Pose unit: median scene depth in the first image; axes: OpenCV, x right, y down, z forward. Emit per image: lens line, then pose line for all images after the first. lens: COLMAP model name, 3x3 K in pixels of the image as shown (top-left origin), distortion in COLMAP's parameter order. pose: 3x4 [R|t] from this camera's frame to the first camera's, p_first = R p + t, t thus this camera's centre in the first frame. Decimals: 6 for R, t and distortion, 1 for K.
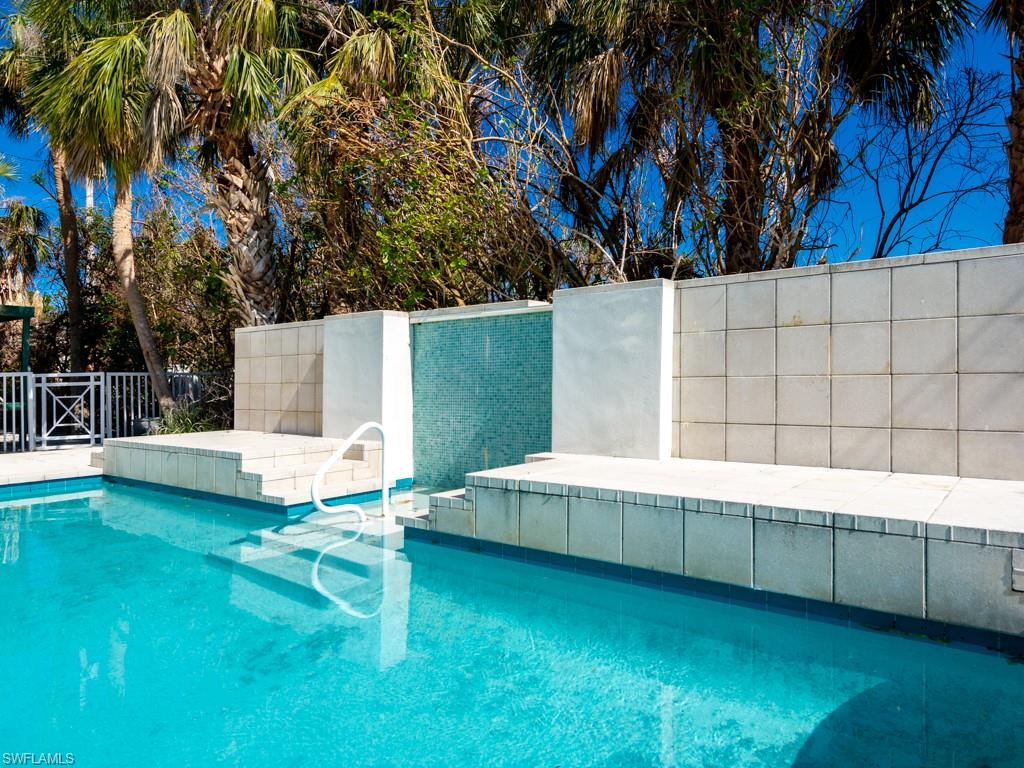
lens RADIAL K [[637.8, 0, 508.5], [0, 637.8, 380.2], [0, 0, 1]] dist [0.006535, 0.001189]
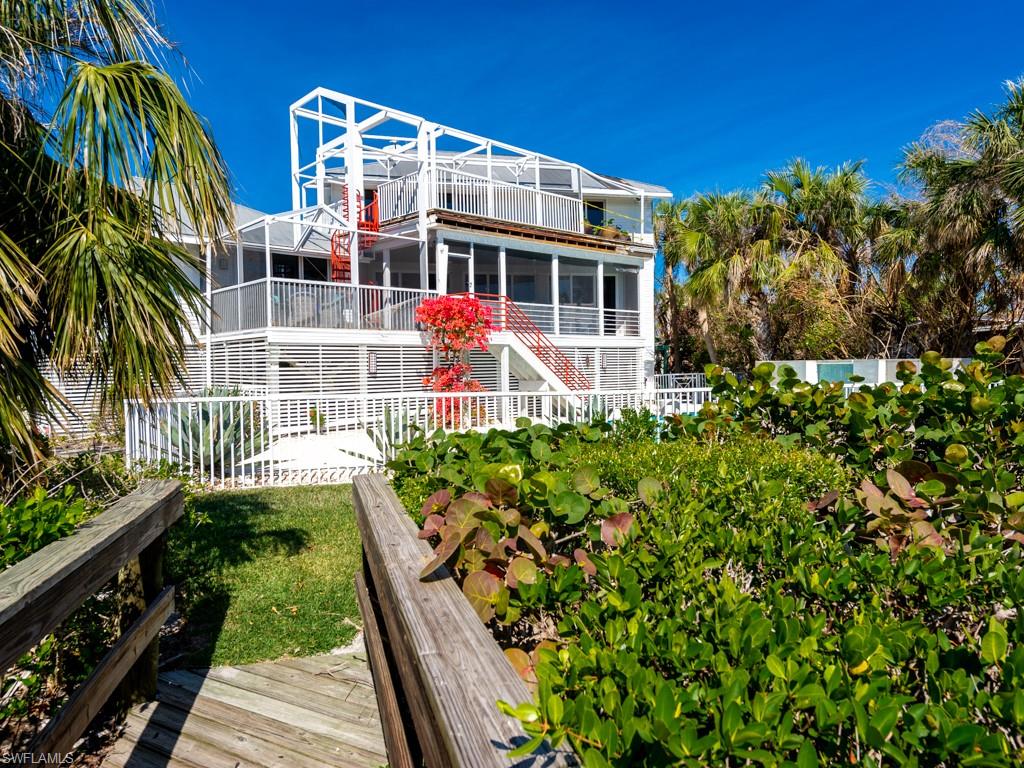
lens RADIAL K [[637.8, 0, 513.3], [0, 637.8, 374.1], [0, 0, 1]] dist [0.006535, 0.001189]
pose [[0.730343, 0.008237, -0.683031, 0.708776], [0.012517, 0.999598, 0.025440, -0.118554], [0.682966, -0.027129, 0.729947, -1.771889]]
